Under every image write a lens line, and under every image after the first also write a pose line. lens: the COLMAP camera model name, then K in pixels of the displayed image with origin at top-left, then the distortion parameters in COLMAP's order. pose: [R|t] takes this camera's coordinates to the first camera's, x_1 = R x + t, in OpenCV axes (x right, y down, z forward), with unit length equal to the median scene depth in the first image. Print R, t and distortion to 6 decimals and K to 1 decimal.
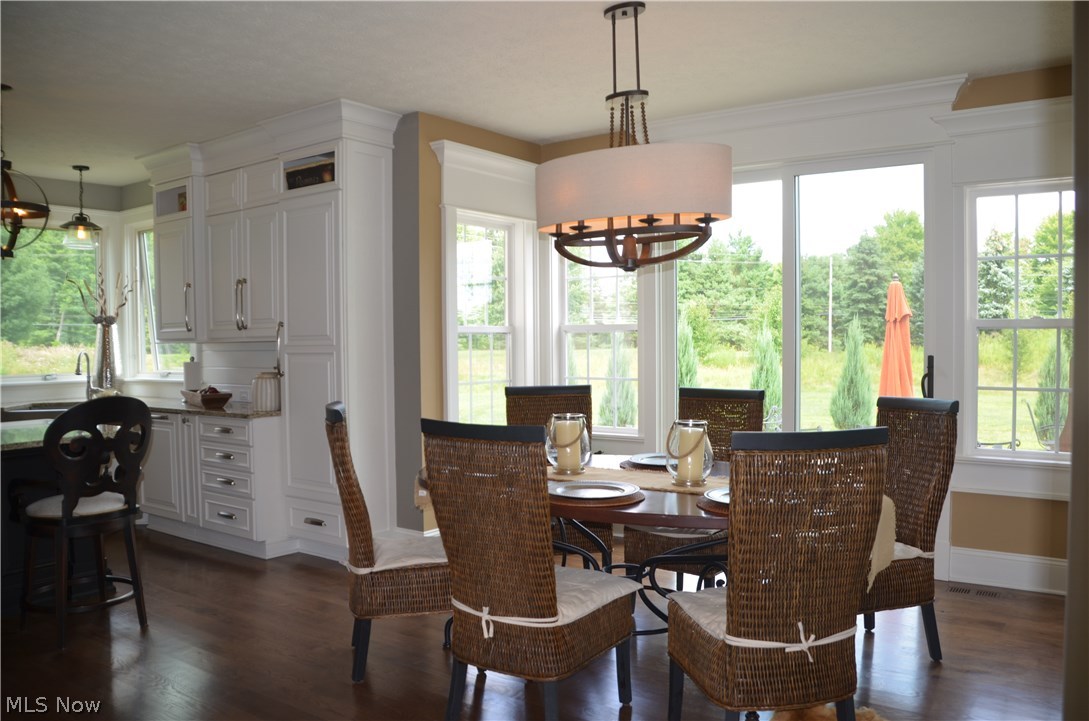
lens RADIAL K [[858.6, 0, 564.6], [0, 858.6, 370.9], [0, 0, 1]] dist [-0.167188, 0.117893]
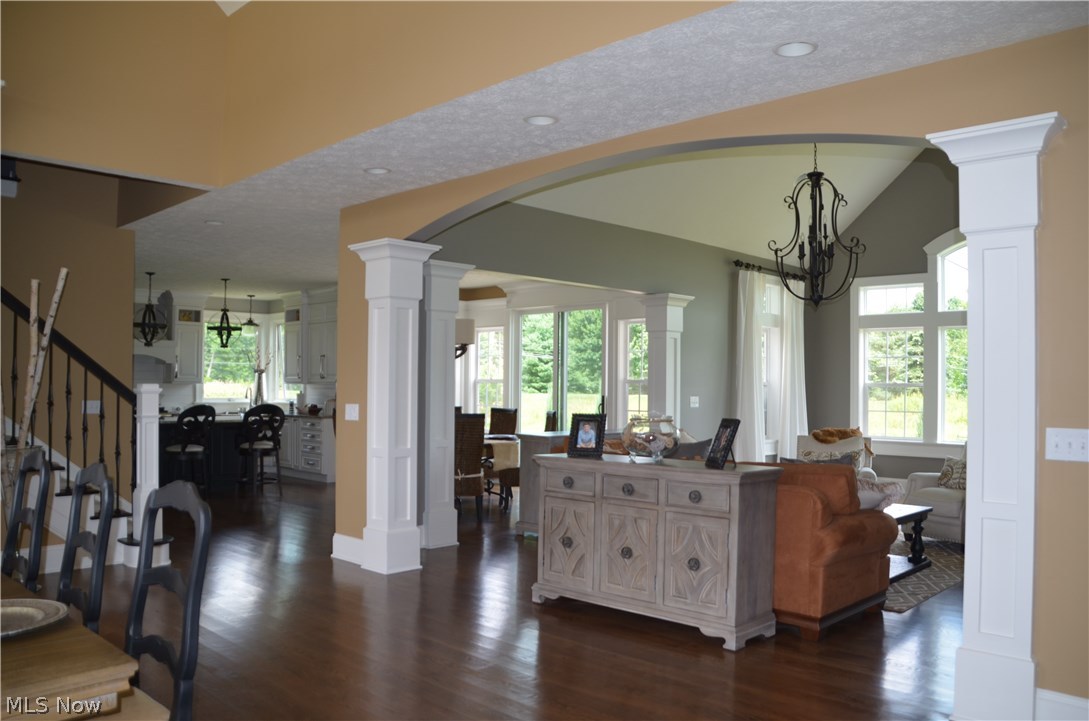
lens RADIAL K [[858.6, 0, 564.6], [0, 858.6, 370.9], [0, 0, 1]] dist [-0.167188, 0.117893]
pose [[0.989067, 0.015109, -0.146688, 0.472866], [-0.022691, 0.998484, -0.050158, 0.022630], [0.145707, 0.052938, 0.987910, -0.909891]]
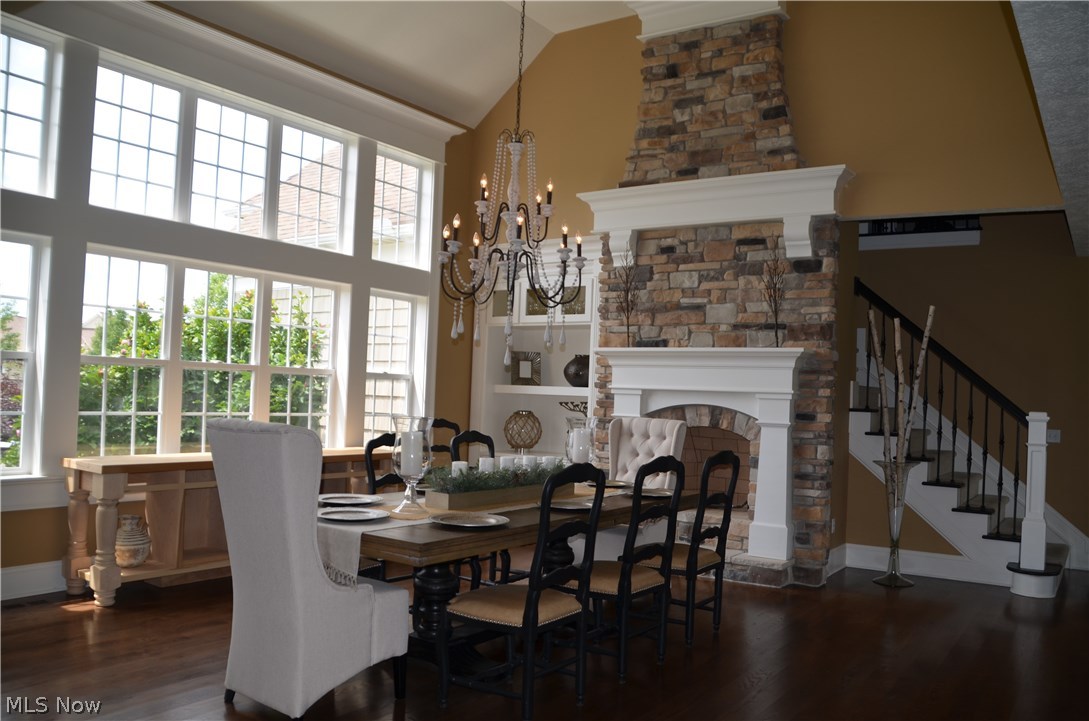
lens RADIAL K [[858.6, 0, 564.6], [0, 858.6, 370.9], [0, 0, 1]] dist [-0.167188, 0.117893]
pose [[0.016451, -0.011650, -0.999797, 0.794118], [-0.075465, 0.997066, -0.012860, 0.006626], [0.997013, 0.075661, 0.015523, -0.592891]]
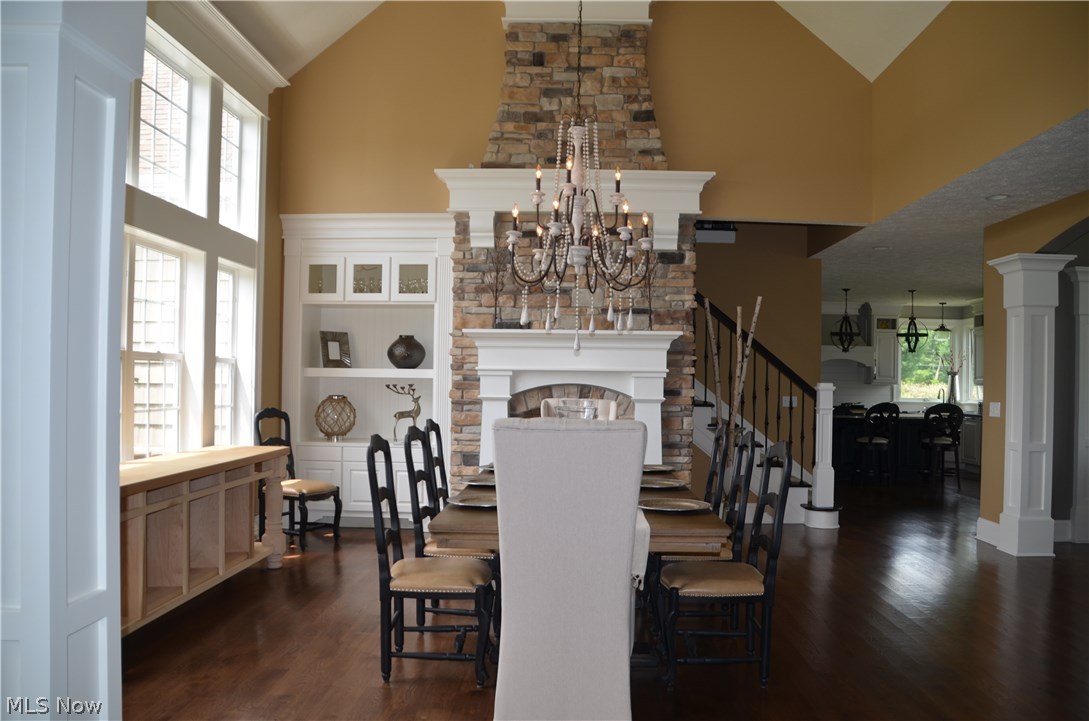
lens RADIAL K [[858.6, 0, 564.6], [0, 858.6, 370.9], [0, 0, 1]] dist [-0.167188, 0.117893]
pose [[0.561514, 0.013078, -0.827364, 0.660709], [-0.053078, 0.998385, -0.020241, 0.027782], [0.825763, 0.055281, 0.561302, -1.036151]]
